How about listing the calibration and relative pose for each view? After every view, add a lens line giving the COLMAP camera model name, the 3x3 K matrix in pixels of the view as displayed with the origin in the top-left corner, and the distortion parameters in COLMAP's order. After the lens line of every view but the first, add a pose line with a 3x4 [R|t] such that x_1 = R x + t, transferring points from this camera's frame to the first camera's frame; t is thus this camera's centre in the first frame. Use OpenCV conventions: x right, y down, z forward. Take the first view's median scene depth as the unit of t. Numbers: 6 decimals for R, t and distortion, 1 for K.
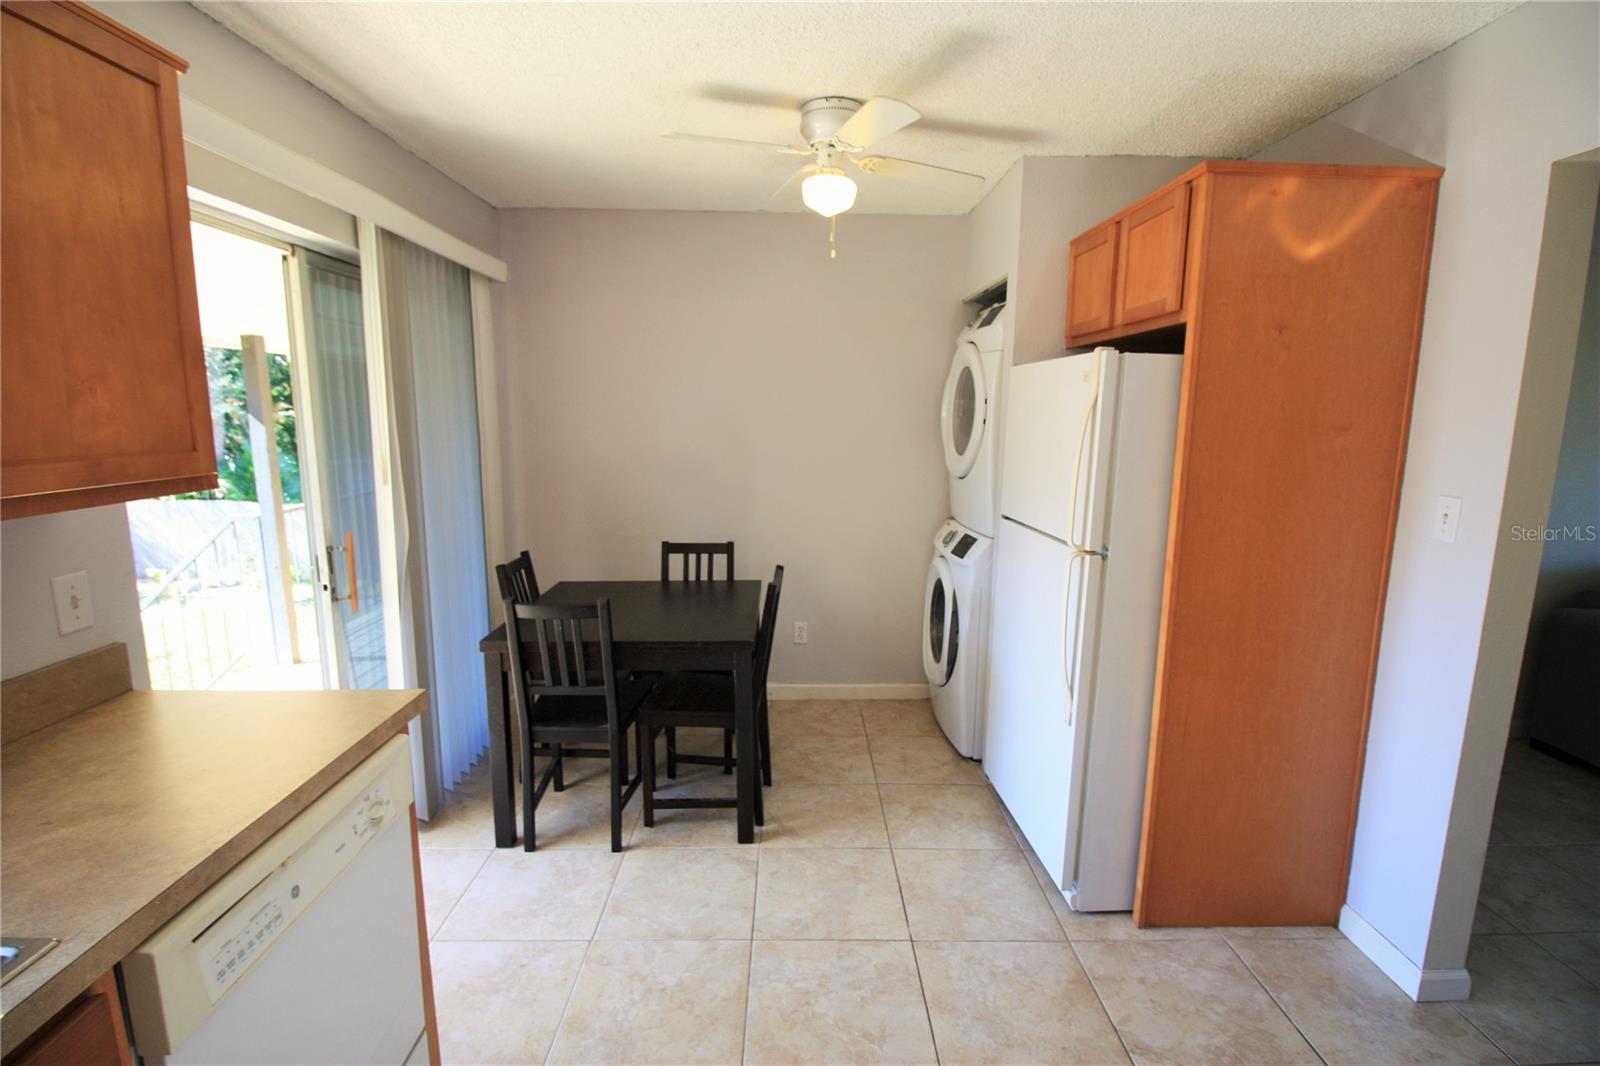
lens RADIAL K [[743.0, 0, 796.9], [0, 743.0, 543.0], [0, 0, 1]] dist [-0.008640, -0.006932]
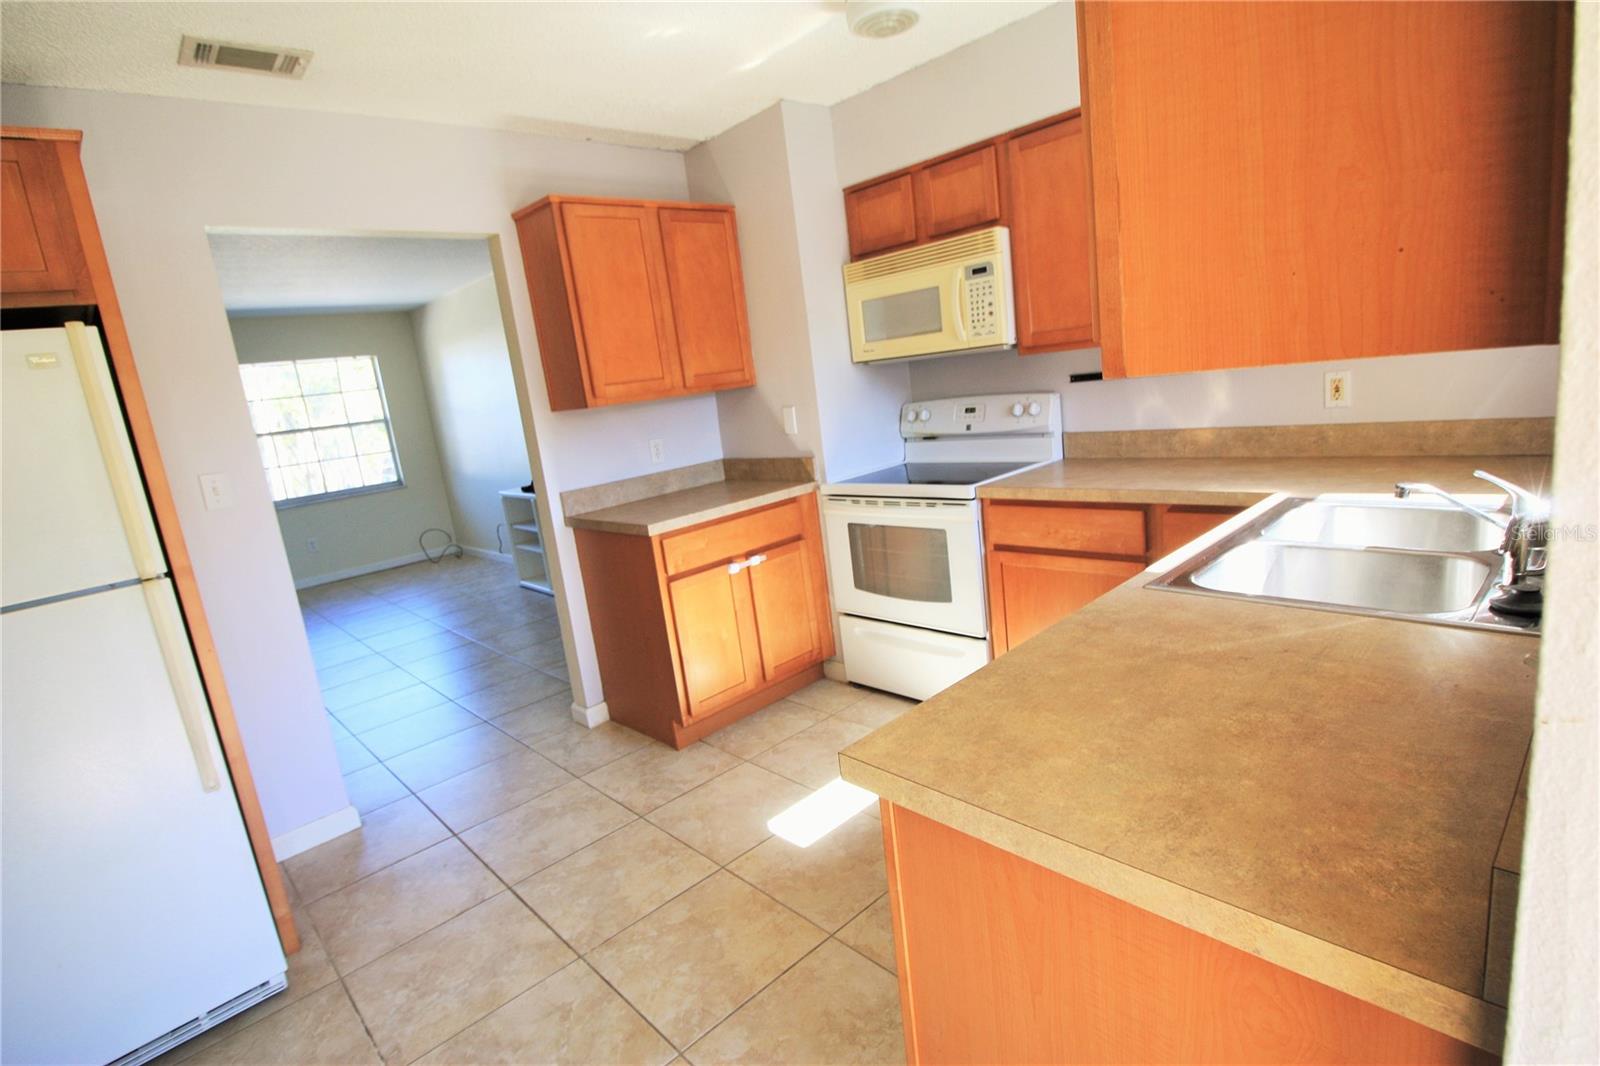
lens RADIAL K [[774.7, 0, 801.0], [0, 774.7, 536.7], [0, 0, 1]] dist [-0.014842, -0.006952]
pose [[-0.675245, -0.076759, 0.733589, -0.559486], [0.243495, 0.915616, 0.319935, -0.099877], [-0.696243, 0.394659, -0.599574, 0.810033]]
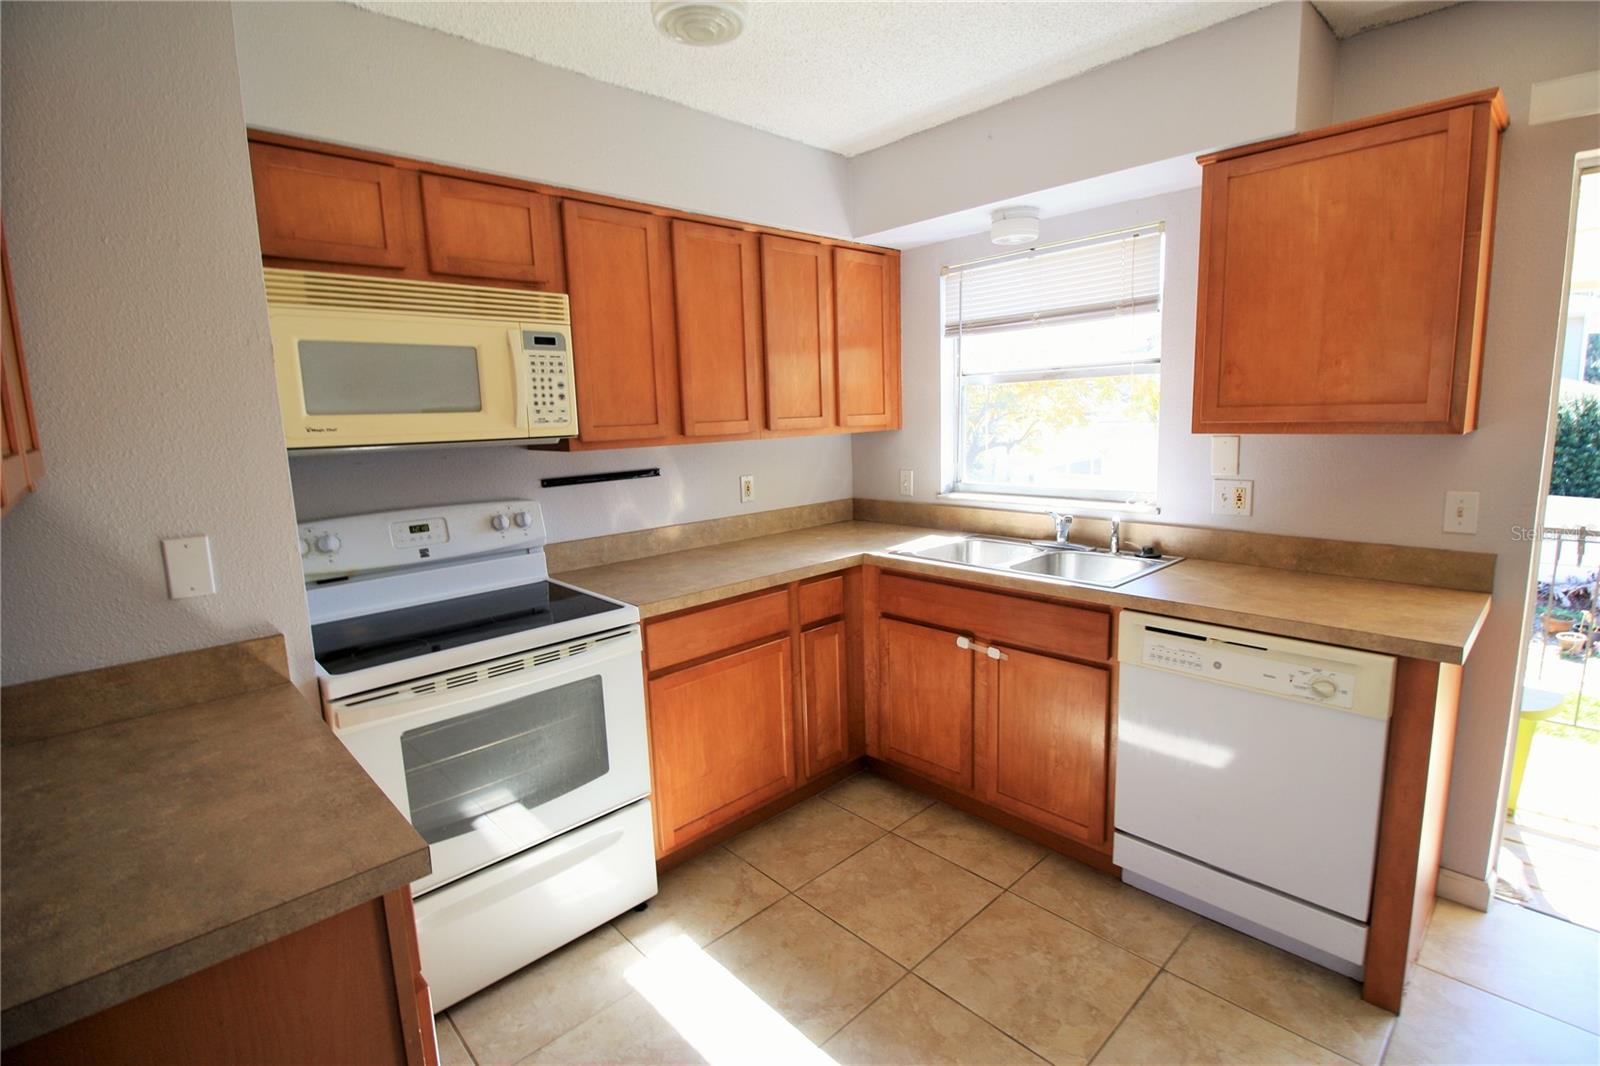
lens RADIAL K [[743.0, 0, 804.0], [0, 743.0, 528.4], [0, 0, 1]] dist [-0.008640, -0.006932]
pose [[-0.732539, 0.121578, -0.669781, 0.482830], [-0.094084, 0.956396, 0.276504, -0.088366], [0.674192, 0.265565, -0.689159, 0.637466]]
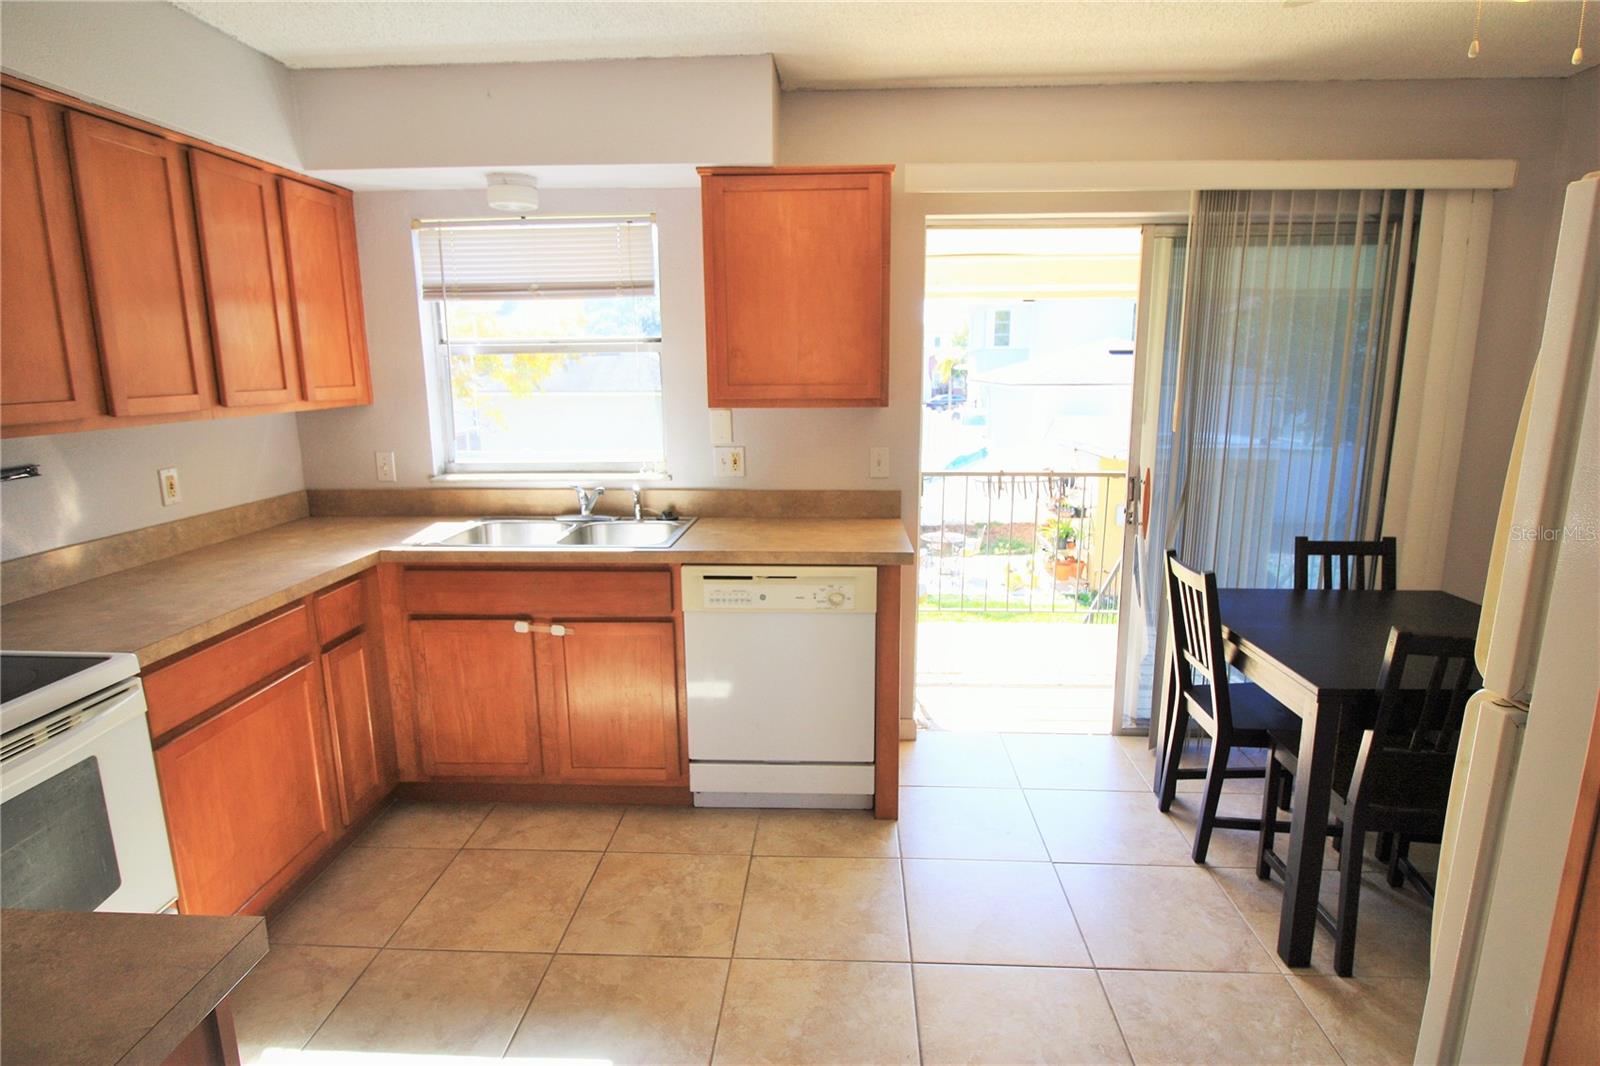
lens RADIAL K [[840.3, 0, 807.5], [0, 840.3, 531.3], [0, 0, 1]] dist [-0.005311, -0.002733]
pose [[-0.052491, 0.188632, -0.980644, 0.694767], [-0.169592, 0.966049, 0.194903, -0.080375], [0.984115, 0.176540, -0.018719, 0.501478]]
